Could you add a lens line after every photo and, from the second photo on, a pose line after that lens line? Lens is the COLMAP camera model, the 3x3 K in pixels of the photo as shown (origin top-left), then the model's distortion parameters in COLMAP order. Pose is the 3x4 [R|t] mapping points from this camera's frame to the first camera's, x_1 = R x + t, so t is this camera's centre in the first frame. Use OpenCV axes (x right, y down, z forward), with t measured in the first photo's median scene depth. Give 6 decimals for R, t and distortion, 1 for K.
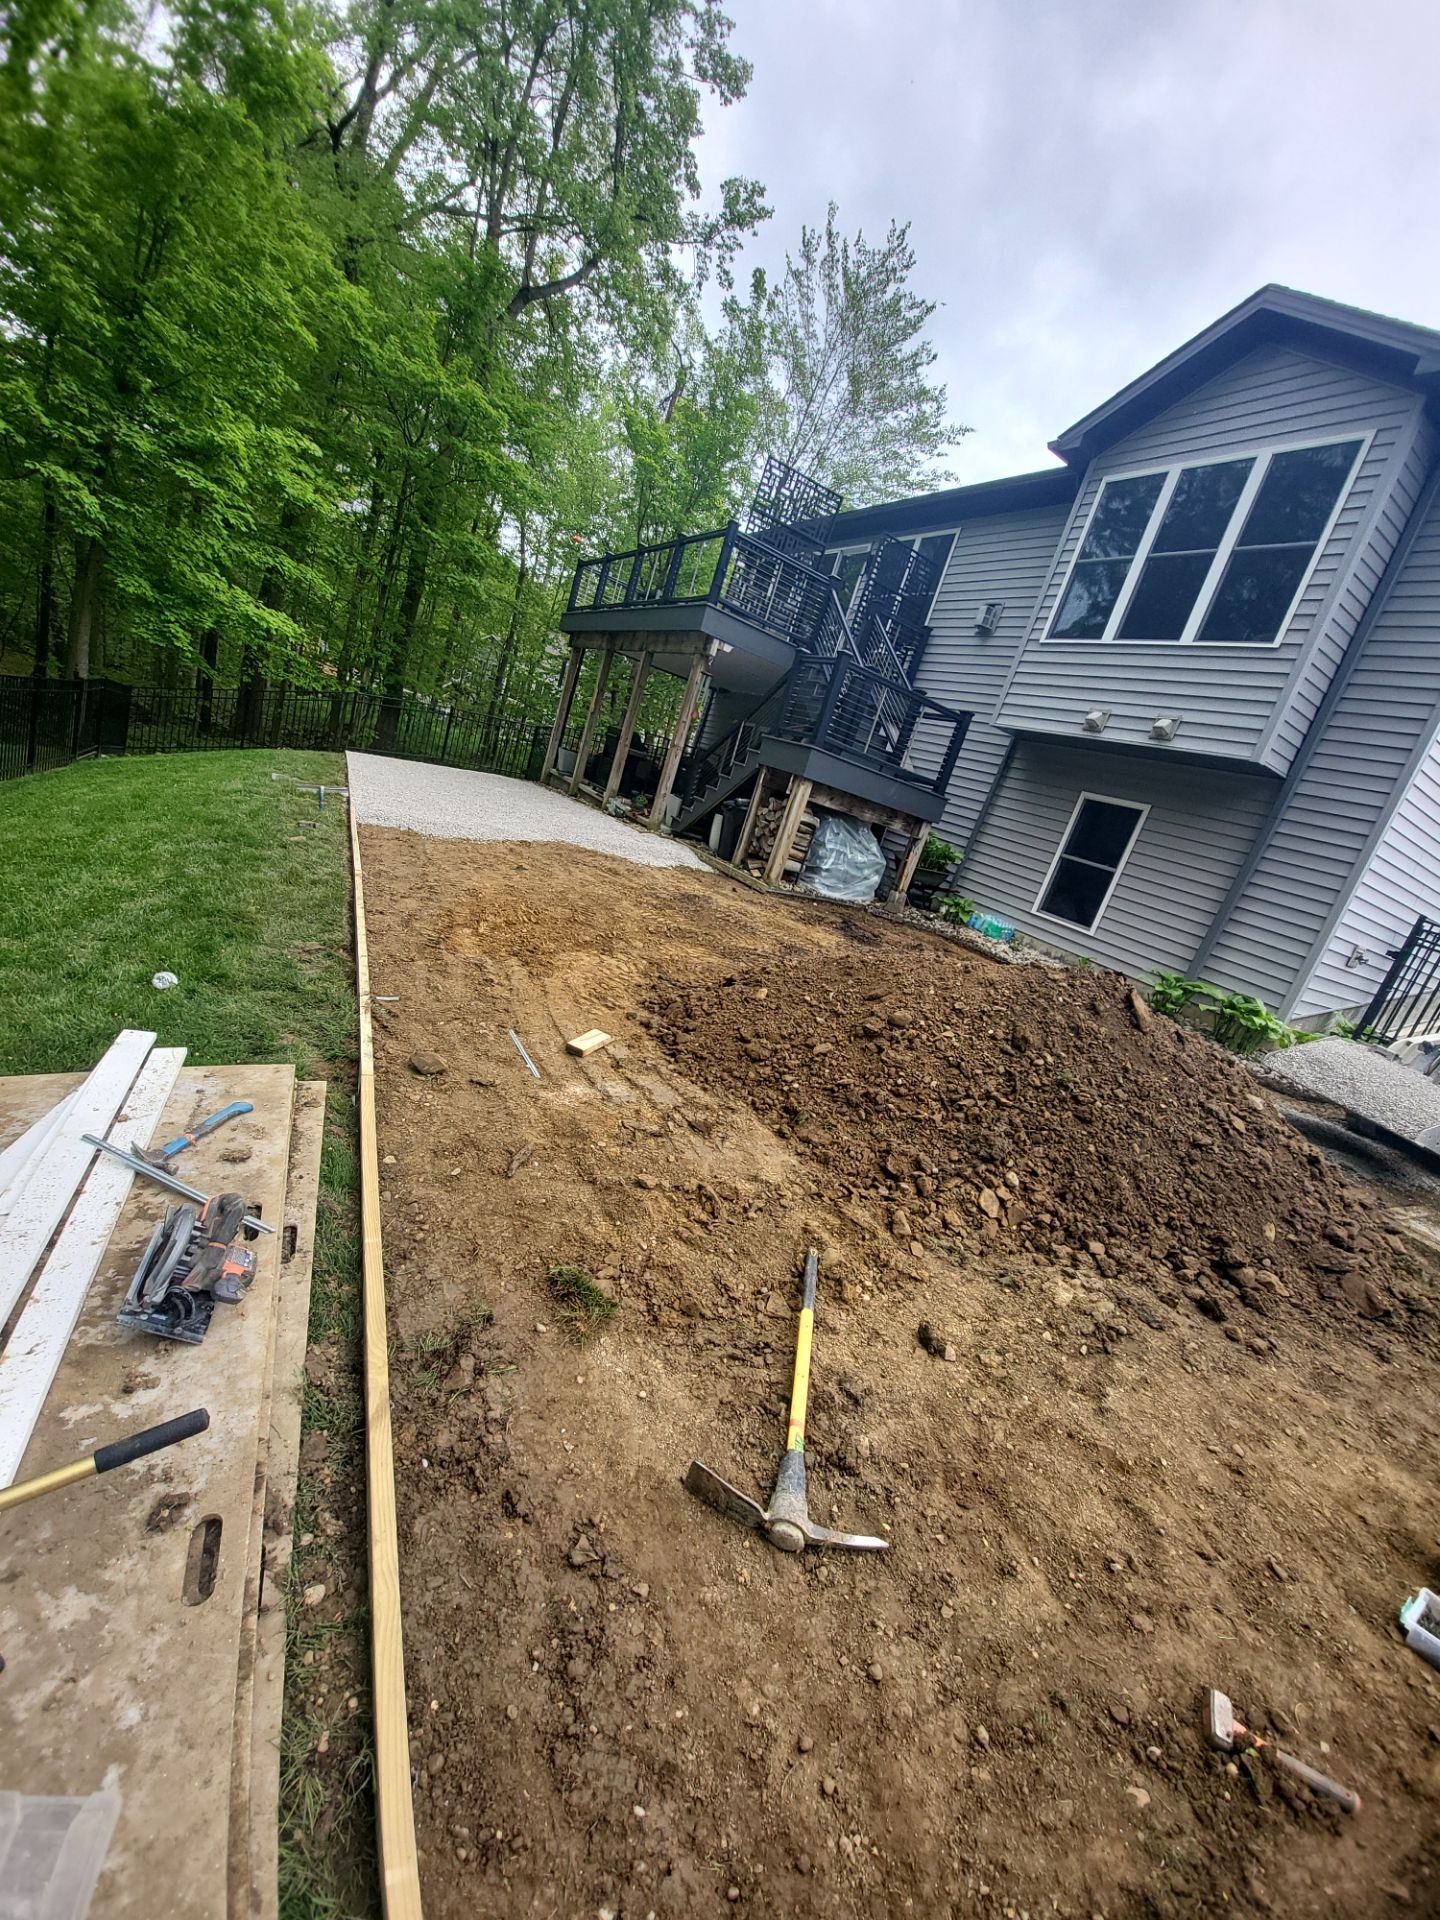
lens RADIAL K [[754.9, 0, 728.7], [0, 754.9, 980.0], [0, 0, 1]] dist [0.006428, -0.012873]
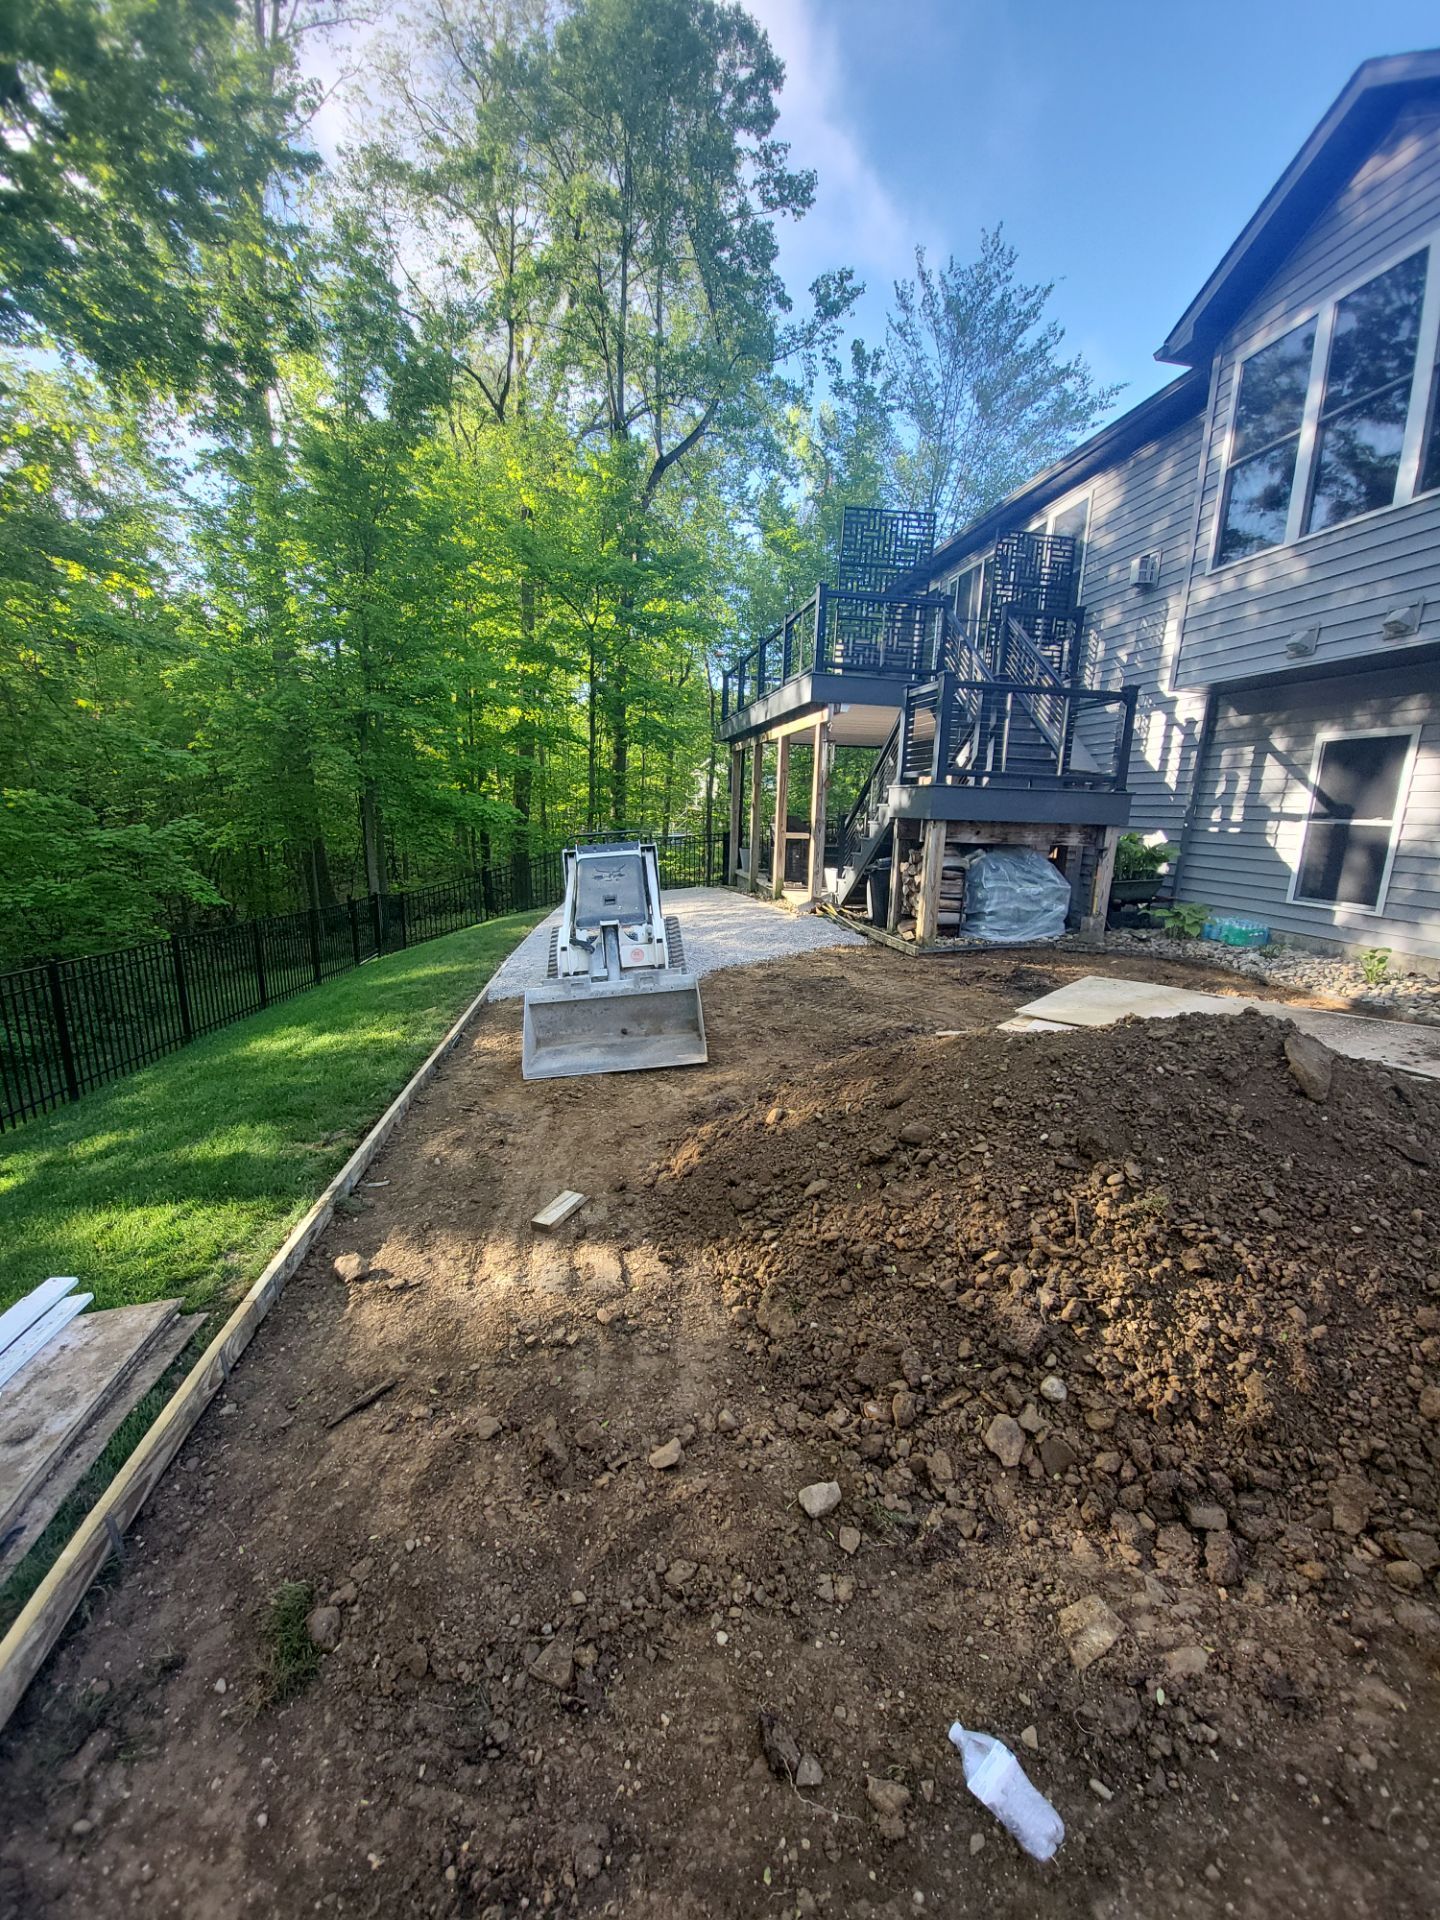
lens RADIAL K [[755.9, 0, 725.5], [0, 755.9, 978.0], [0, 0, 1]] dist [0.011279, -0.014751]
pose [[0.914923, -0.205388, -0.347464, 0.126452], [0.169849, 0.976835, -0.130175, -0.011712], [0.366151, 0.060084, 0.928614, 0.086877]]
